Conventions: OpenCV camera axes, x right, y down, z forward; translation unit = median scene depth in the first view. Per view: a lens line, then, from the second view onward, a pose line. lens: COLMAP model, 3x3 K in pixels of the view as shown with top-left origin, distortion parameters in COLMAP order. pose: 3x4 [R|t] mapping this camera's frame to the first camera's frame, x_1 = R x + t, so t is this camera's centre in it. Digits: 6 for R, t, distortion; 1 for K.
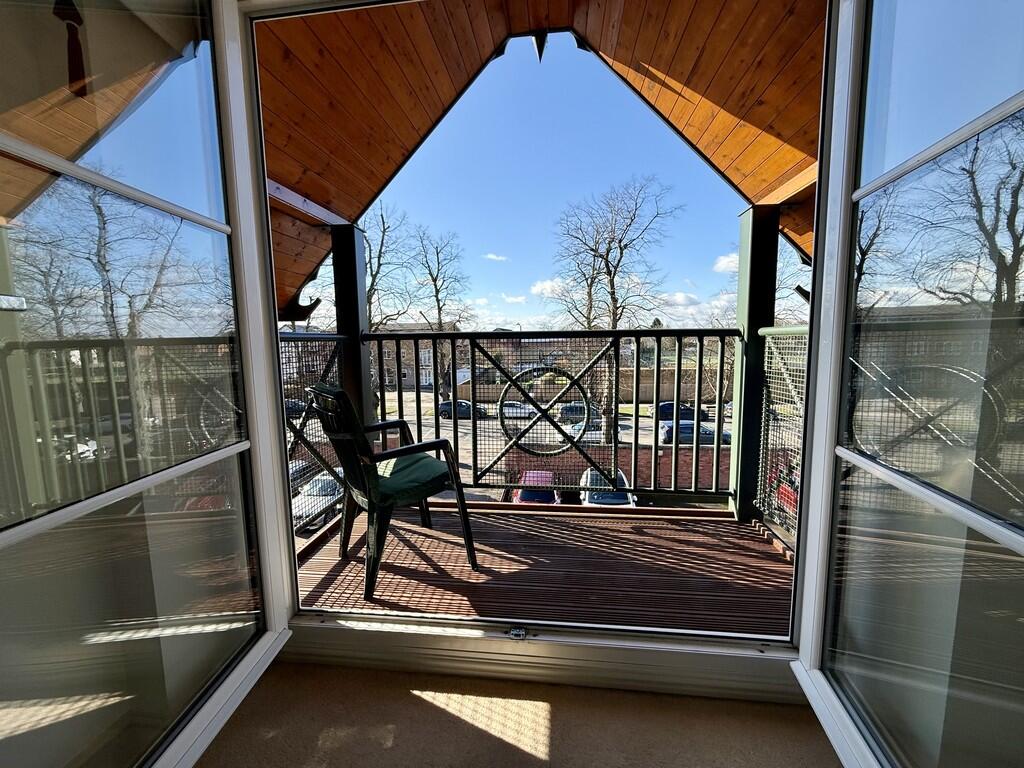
lens RADIAL K [[408.8, 0, 512.0], [0, 408.8, 384.0], [0, 0, 1]] dist [0.001151, 0.000150]
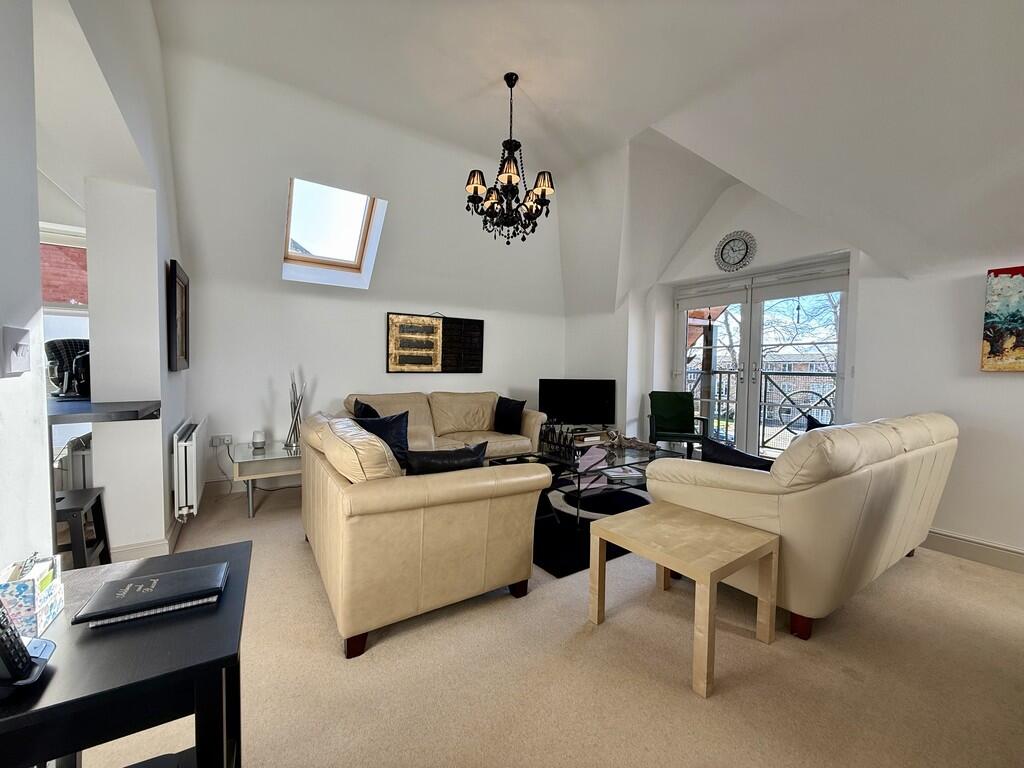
lens RADIAL K [[408.8, 0, 512.0], [0, 408.8, 384.0], [0, 0, 1]] dist [0.001151, 0.000150]
pose [[0.658674, 0.056157, -0.750330, 0.630693], [-0.110616, 0.993603, -0.022739, 0.131393], [0.744253, 0.097976, 0.660672, -1.372896]]
